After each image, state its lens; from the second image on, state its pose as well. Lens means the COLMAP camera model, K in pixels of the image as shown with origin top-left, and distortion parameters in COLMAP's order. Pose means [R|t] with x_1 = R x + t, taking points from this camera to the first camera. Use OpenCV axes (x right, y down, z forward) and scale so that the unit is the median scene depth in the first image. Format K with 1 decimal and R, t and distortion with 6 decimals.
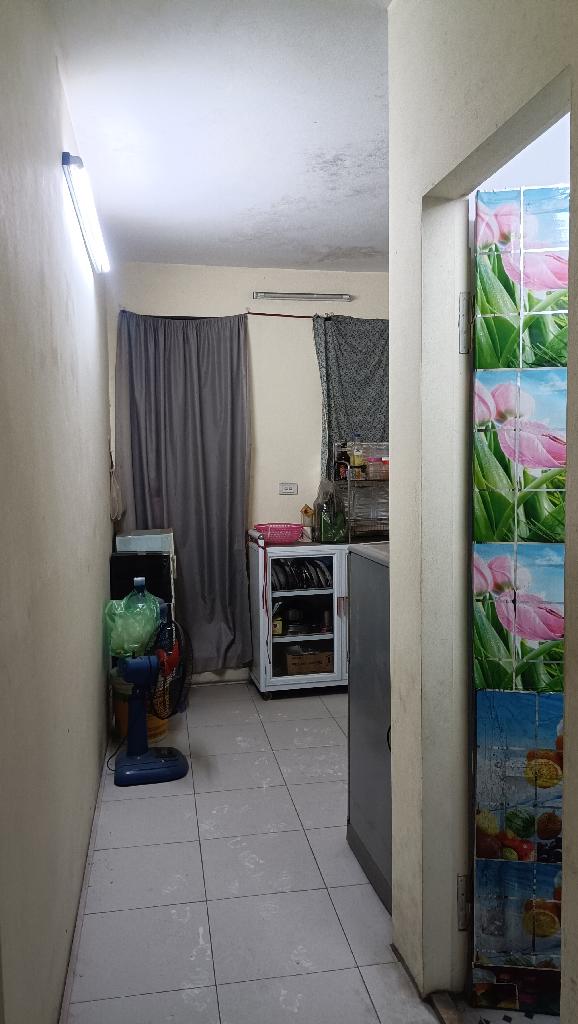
lens RADIAL K [[749.0, 0, 284.0], [0, 749.0, 516.0], [0, 0, 1]] dist [0.097779, -0.161805]
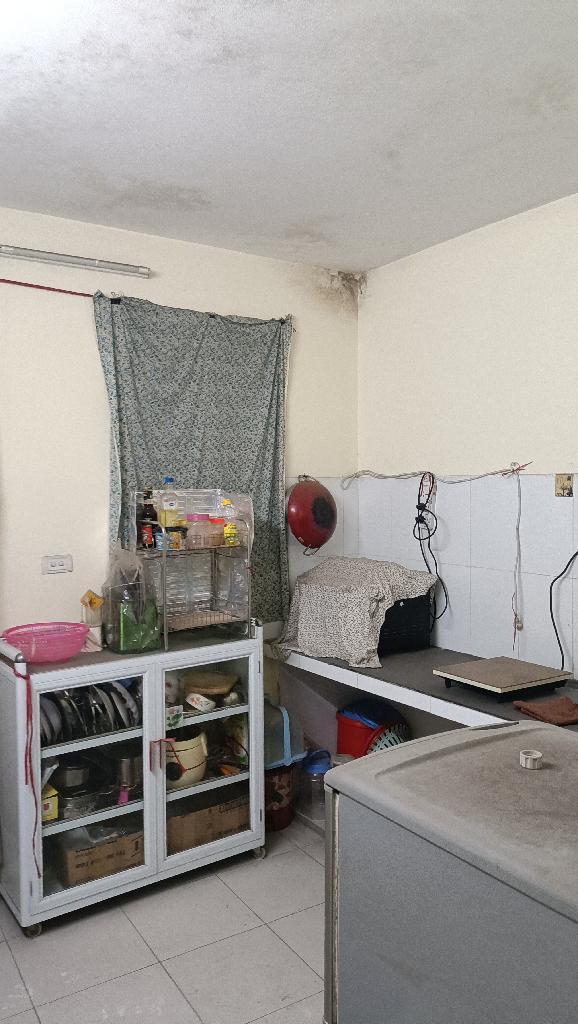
lens RADIAL K [[749.0, 0, 284.0], [0, 749.0, 516.0], [0, 0, 1]] dist [0.097779, -0.161805]
pose [[0.929423, -0.012933, 0.368789, -0.053714], [0.024360, 0.999356, -0.026344, -0.058685], [-0.368211, 0.033468, 0.929140, 0.367590]]
